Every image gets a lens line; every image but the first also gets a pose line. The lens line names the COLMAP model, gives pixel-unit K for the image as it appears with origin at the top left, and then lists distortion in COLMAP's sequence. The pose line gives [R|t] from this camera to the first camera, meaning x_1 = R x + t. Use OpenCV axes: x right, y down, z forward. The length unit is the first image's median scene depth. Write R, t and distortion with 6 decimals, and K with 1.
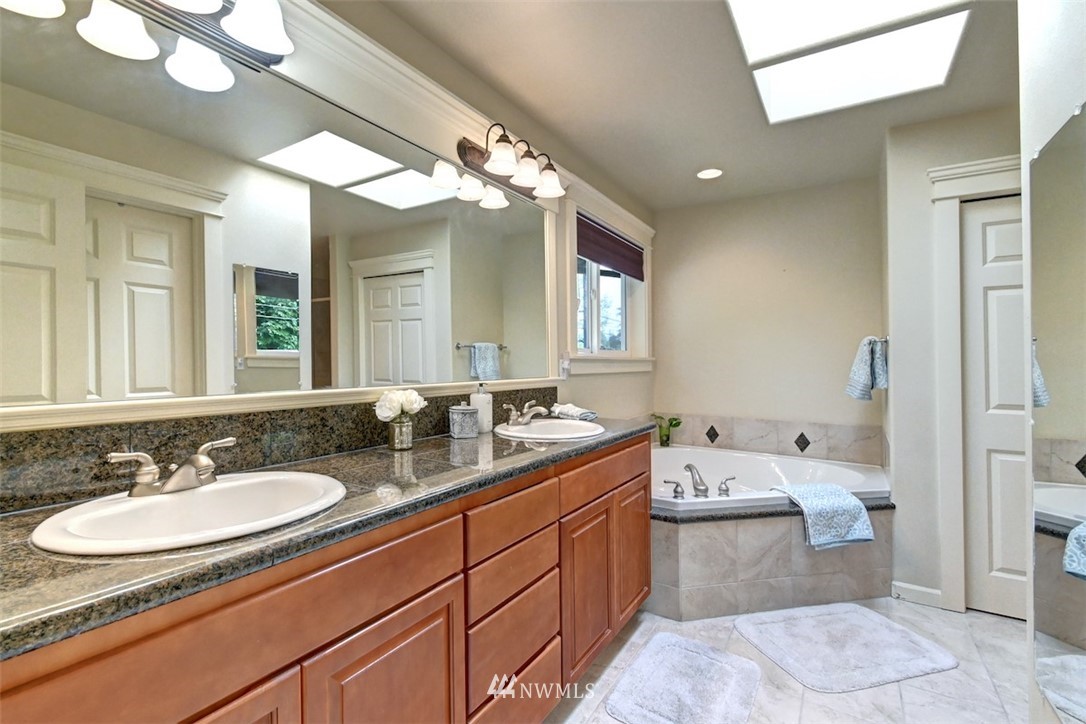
lens RADIAL K [[502.1, 0, 541.8], [0, 502.1, 335.3], [0, 0, 1]] dist [-0.001596, -0.000022]
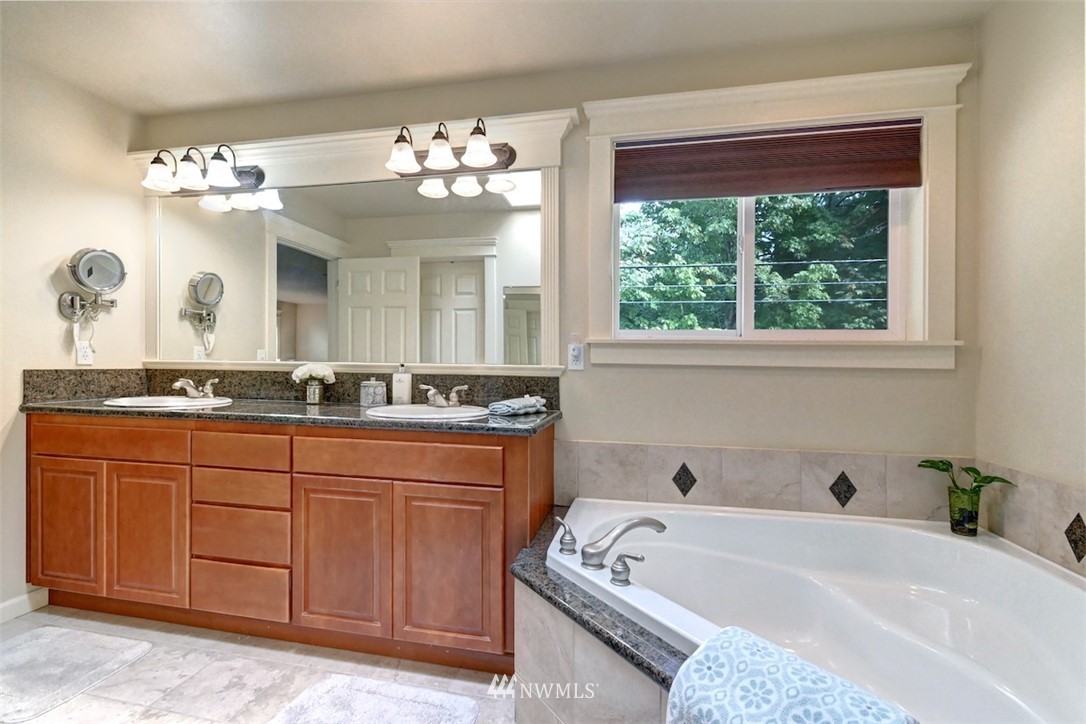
lens RADIAL K [[489.8, 0, 543.0], [0, 489.8, 362.0], [0, 0, 1]] dist [-0.002153, -0.000233]
pose [[0.321284, -0.005612, -0.946966, 0.951538], [0.032646, 0.999454, 0.005153, 0.087550], [0.946420, -0.032570, 0.321291, 0.869532]]
